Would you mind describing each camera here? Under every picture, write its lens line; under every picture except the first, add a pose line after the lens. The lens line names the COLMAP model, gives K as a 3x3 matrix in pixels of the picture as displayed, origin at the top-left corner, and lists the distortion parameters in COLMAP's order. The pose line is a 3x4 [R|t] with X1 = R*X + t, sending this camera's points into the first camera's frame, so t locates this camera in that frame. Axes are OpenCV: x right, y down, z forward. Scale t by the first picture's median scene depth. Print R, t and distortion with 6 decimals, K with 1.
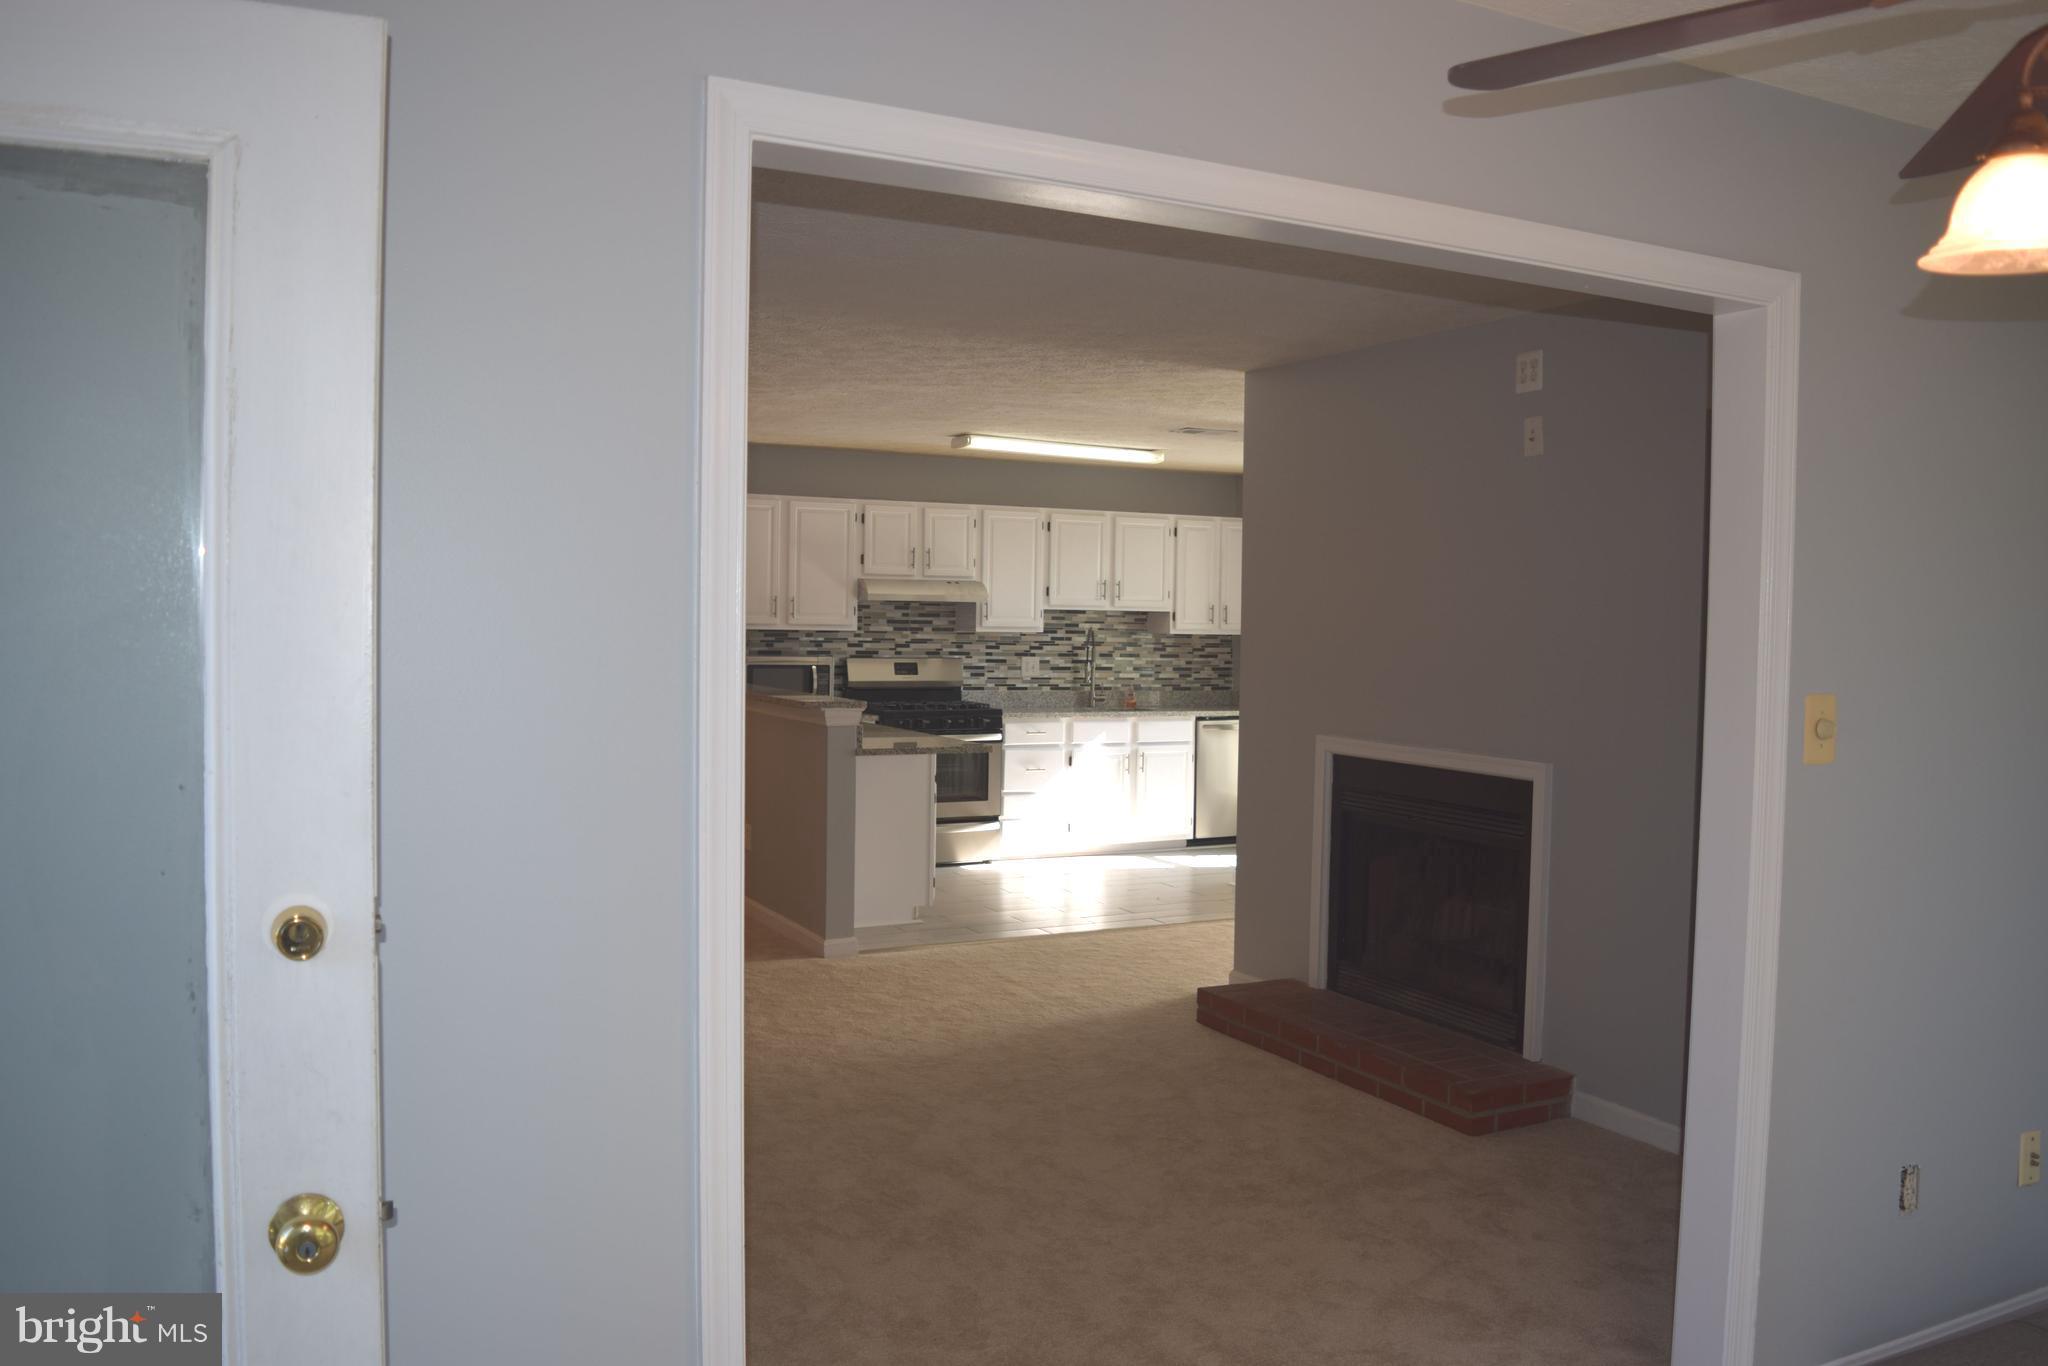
lens RADIAL K [[1617.6, 0, 1023.1], [0, 1617.6, 679.5], [0, 0, 1]] dist [-0.094712, 0.022488]
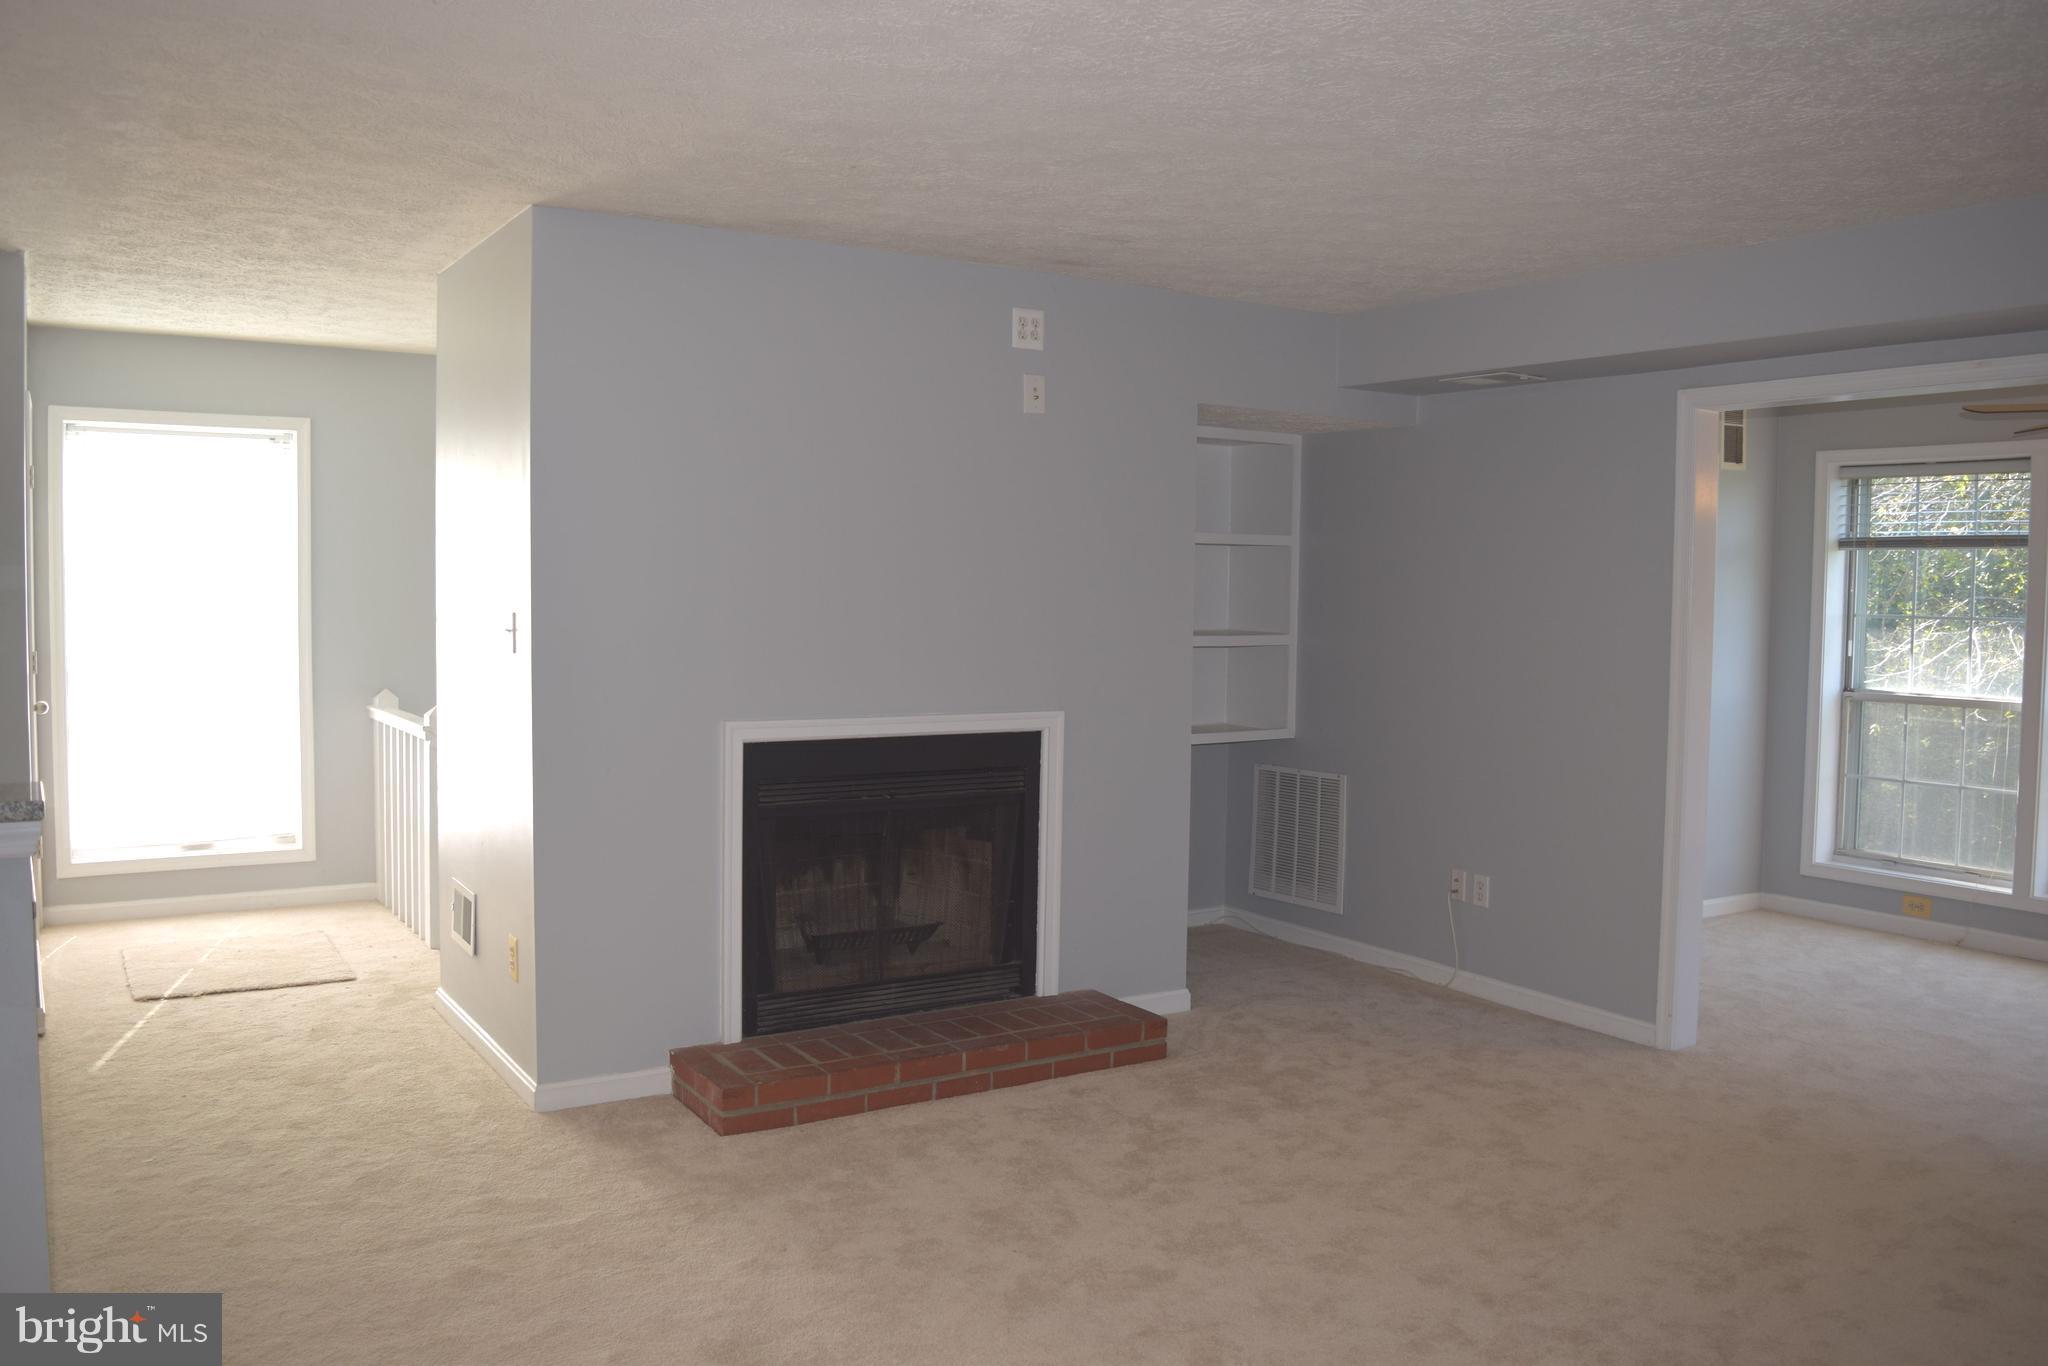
lens RADIAL K [[1617.6, 0, 1031.2], [0, 1617.6, 678.7], [0, 0, 1]] dist [-0.094712, 0.022488]
pose [[-0.099811, -0.075578, 0.992132, -0.355470], [0.023462, 0.996655, 0.078283, -0.025829], [-0.994730, 0.031091, -0.097704, 0.550804]]
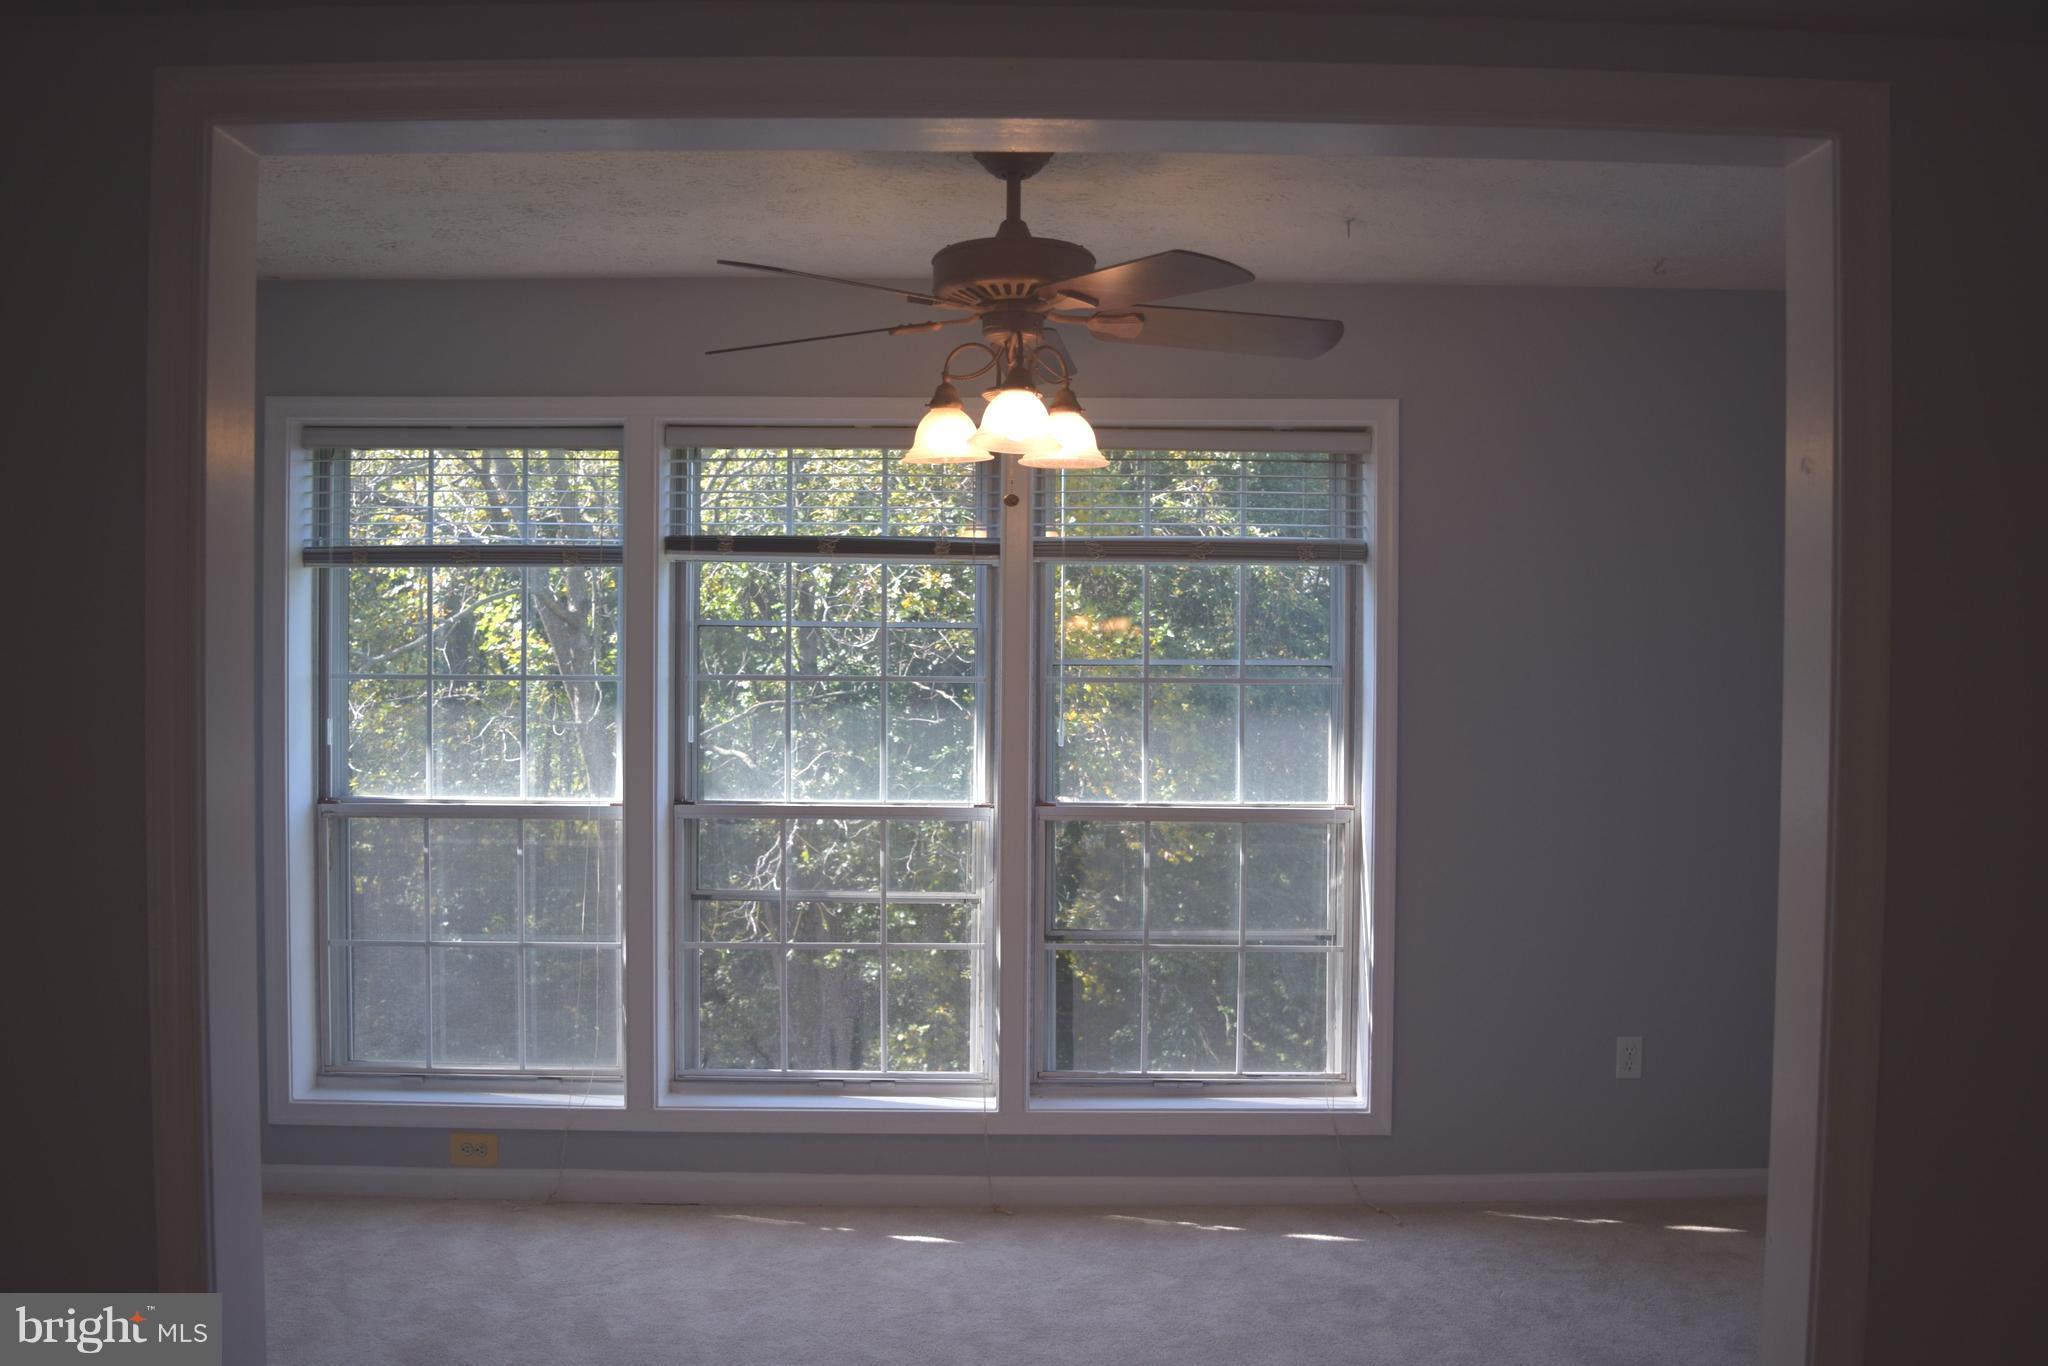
lens RADIAL K [[1617.6, 0, 1021.1], [0, 1617.6, 685.1], [0, 0, 1]] dist [-0.094712, 0.022488]
pose [[-0.897442, -0.030987, 0.440043, -0.035454], [-0.005370, 0.998223, 0.059342, -0.013913], [-0.441100, 0.050893, -0.896014, 0.411851]]
